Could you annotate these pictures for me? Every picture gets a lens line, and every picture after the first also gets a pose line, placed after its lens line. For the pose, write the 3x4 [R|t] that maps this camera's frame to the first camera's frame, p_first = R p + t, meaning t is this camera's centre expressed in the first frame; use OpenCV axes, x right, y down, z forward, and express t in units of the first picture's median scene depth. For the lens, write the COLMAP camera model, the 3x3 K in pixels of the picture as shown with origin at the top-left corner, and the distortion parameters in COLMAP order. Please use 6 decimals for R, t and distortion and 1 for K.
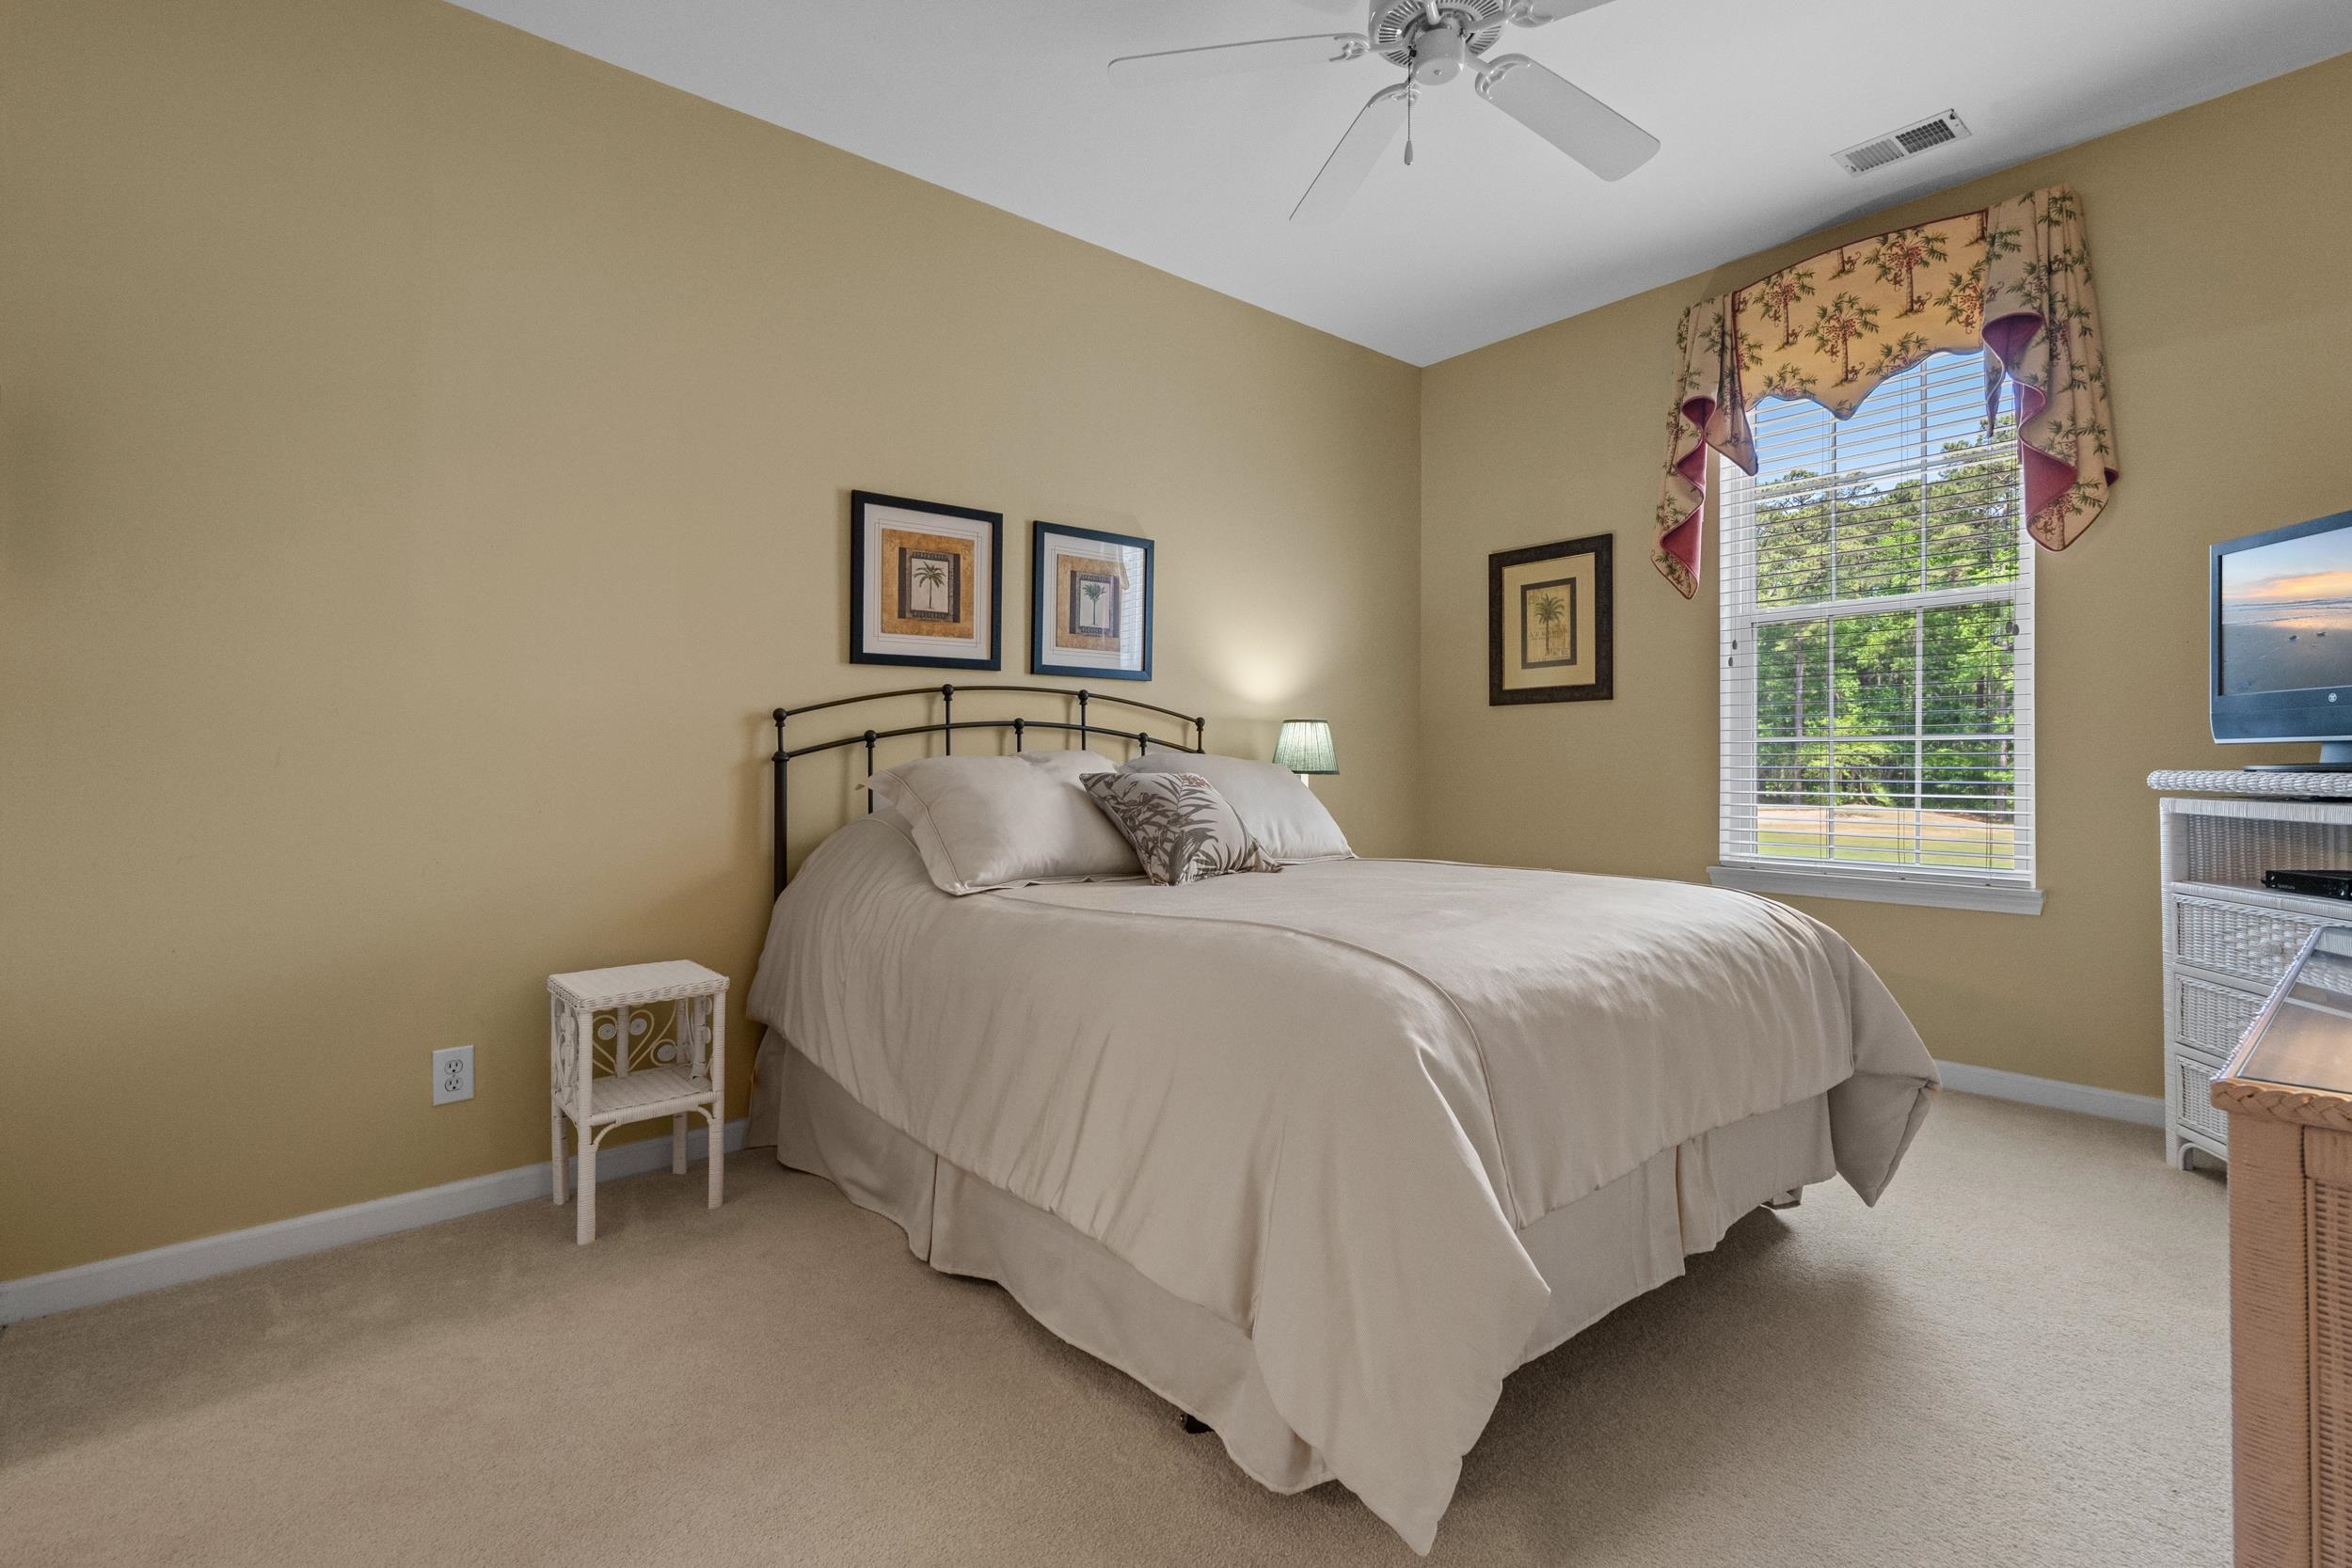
lens RADIAL K [[1083.6, 0, 1188.4], [0, 1083.6, 762.2], [0, 0, 1]] dist [-0.005933, 0.001237]
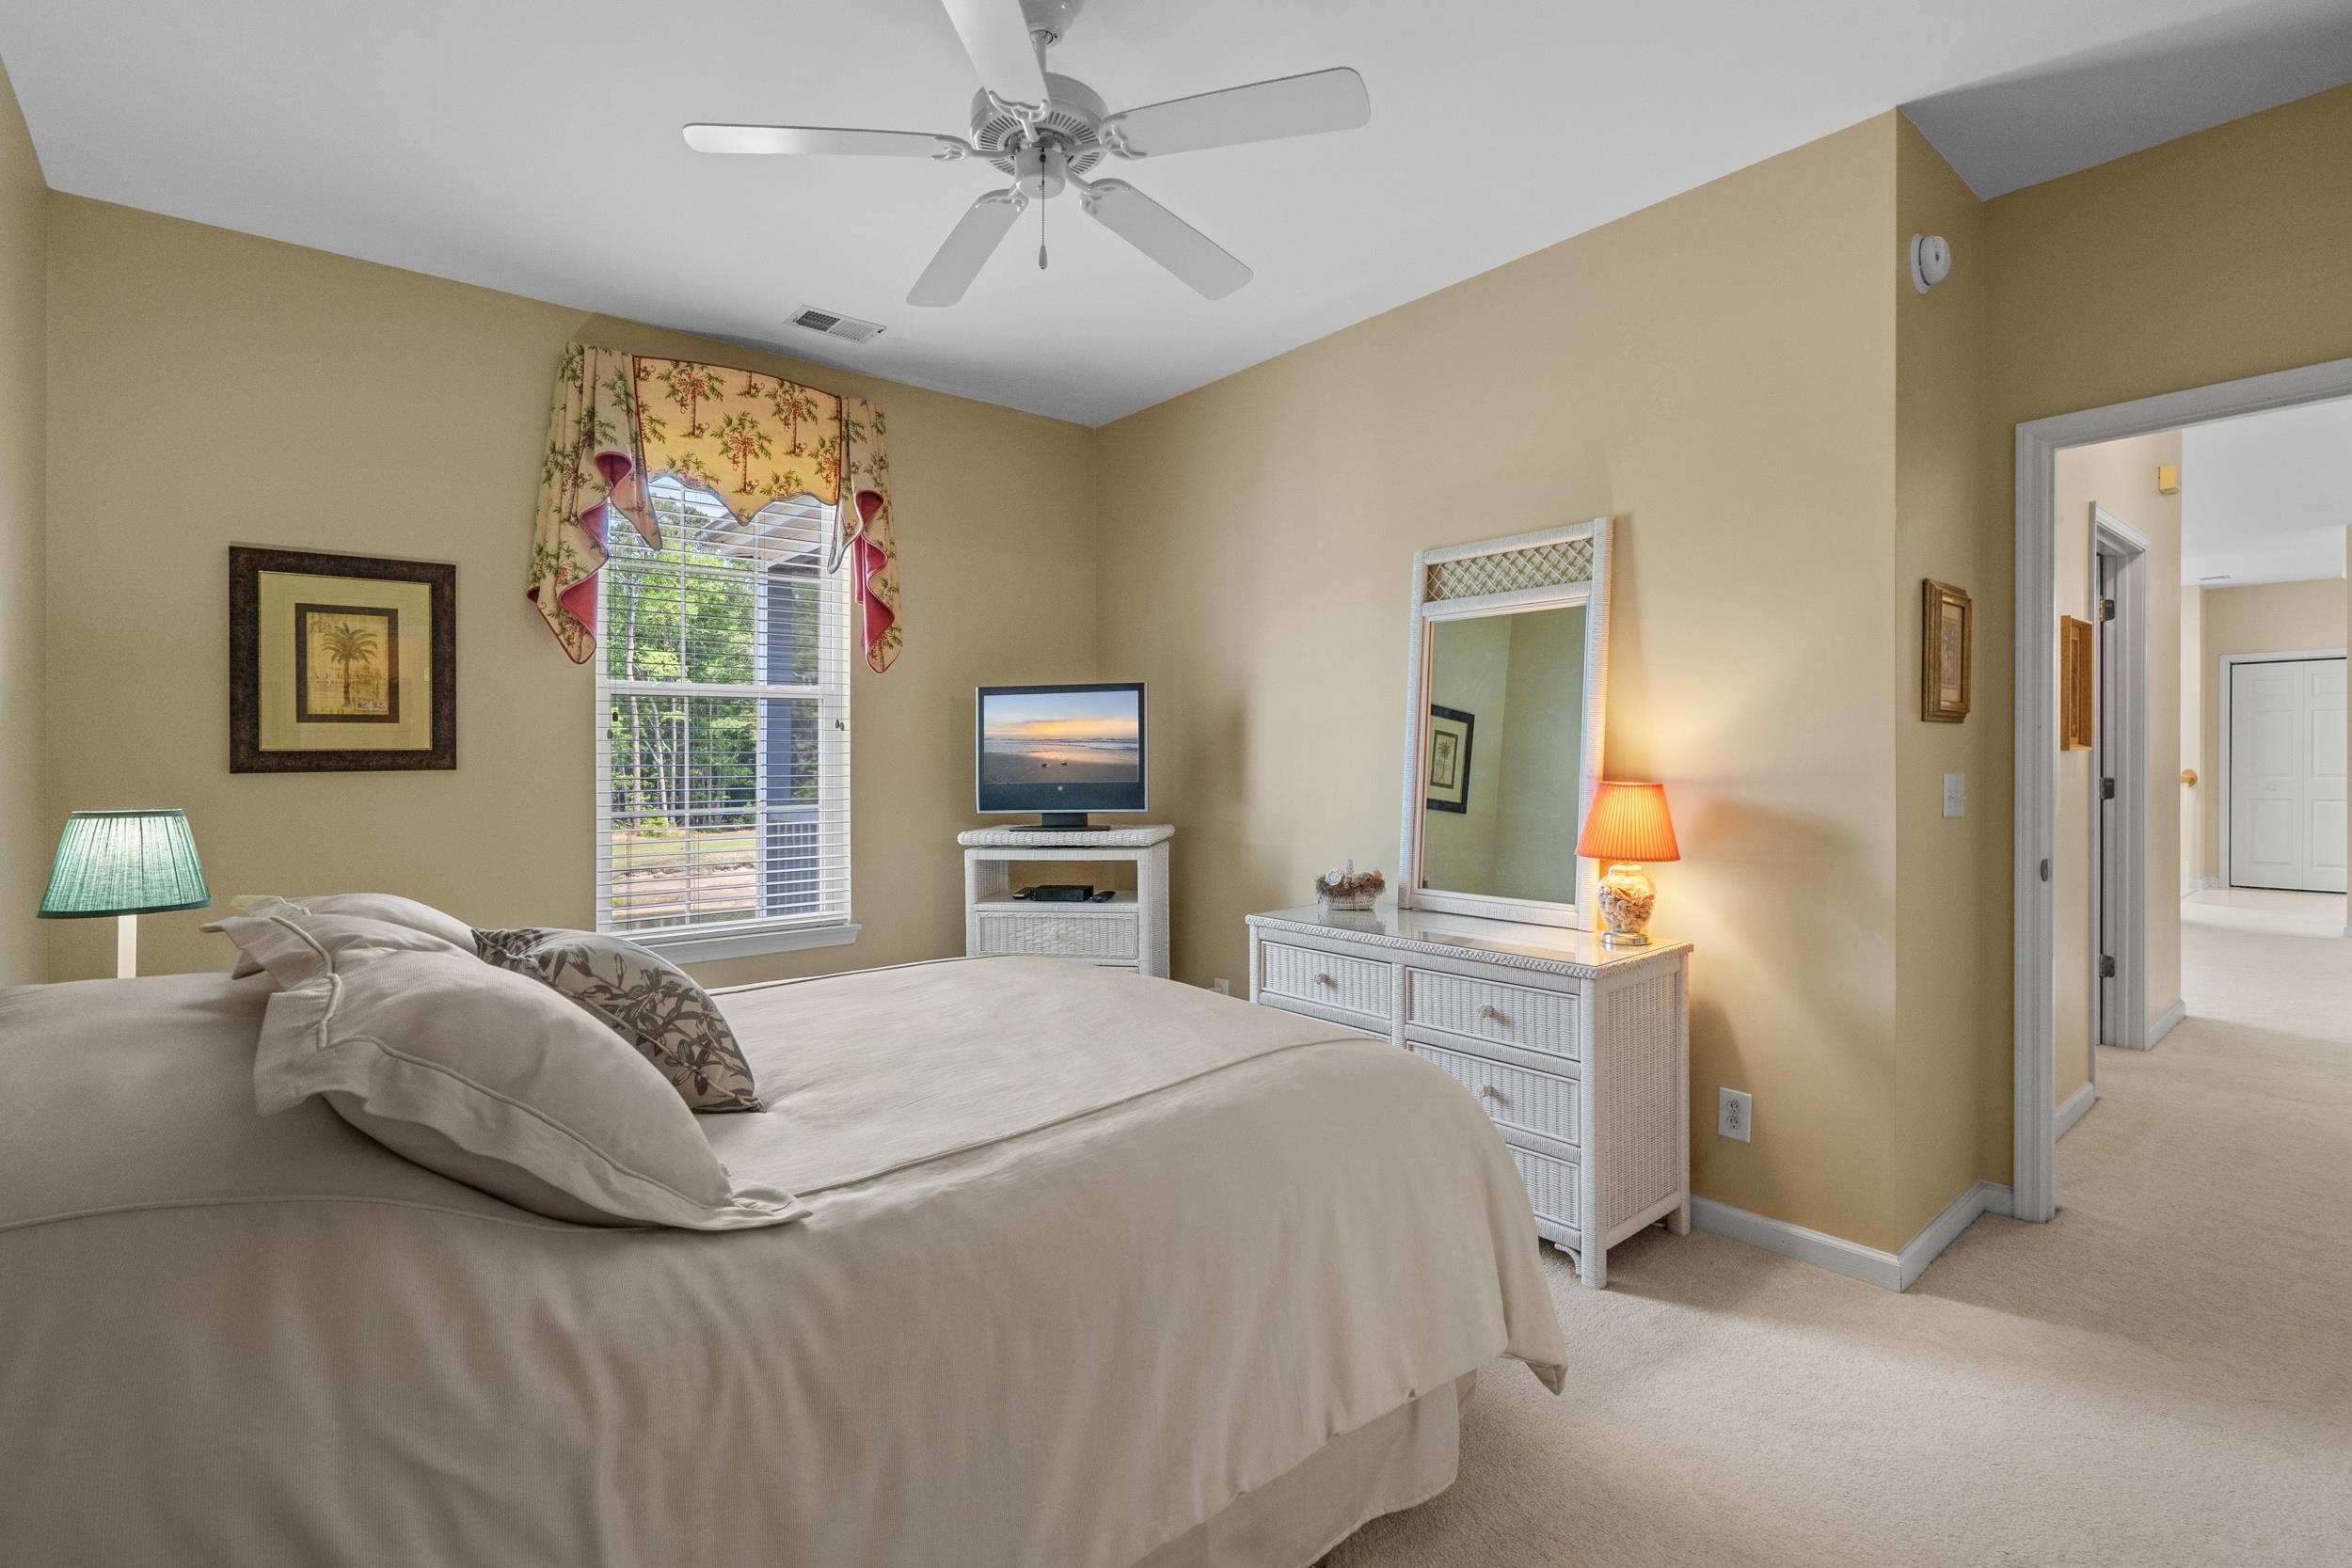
lens RADIAL K [[1083.6, 0, 1160.7], [0, 1083.6, 789.8], [0, 0, 1]] dist [-0.005933, 0.001237]
pose [[0.014611, -0.019655, 0.999700, -0.471541], [0.014014, 0.999713, 0.019451, -0.058866], [-0.999795, 0.013726, 0.014882, 0.527570]]
